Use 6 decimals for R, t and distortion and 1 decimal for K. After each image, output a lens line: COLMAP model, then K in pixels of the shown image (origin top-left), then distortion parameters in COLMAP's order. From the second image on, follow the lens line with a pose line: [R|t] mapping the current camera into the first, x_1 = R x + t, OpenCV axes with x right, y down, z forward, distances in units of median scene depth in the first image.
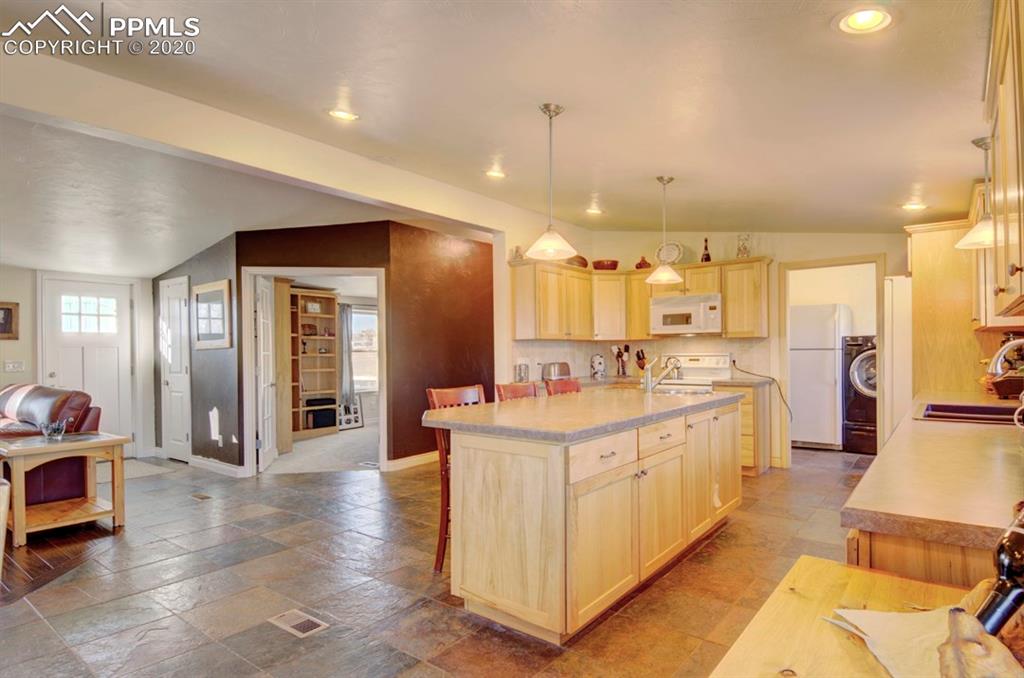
lens RADIAL K [[563.0, 0, 512.0], [0, 563.0, 339.0], [0, 0, 1]] dist [-0.001475, -0.000137]
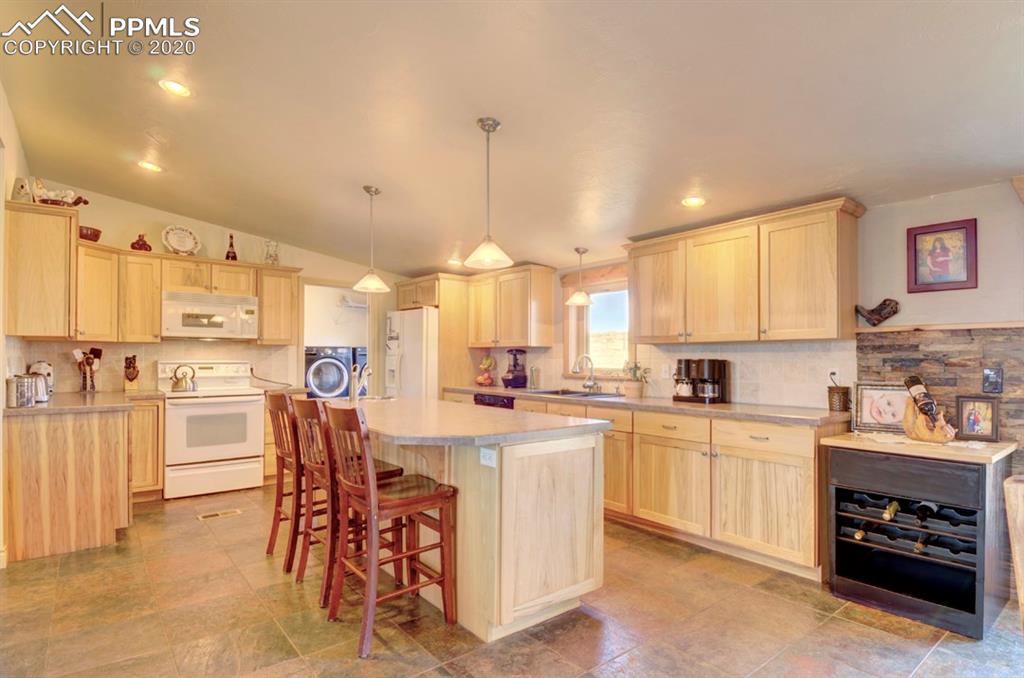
lens RADIAL K [[527.1, 0, 544.2], [0, 527.1, 355.5], [0, 0, 1]] dist [0.036158, -0.041617]
pose [[0.186716, 0.016568, 0.982274, -0.416642], [-0.028699, 0.999523, -0.011403, 0.012750], [-0.981995, -0.026061, 0.187103, 0.350283]]
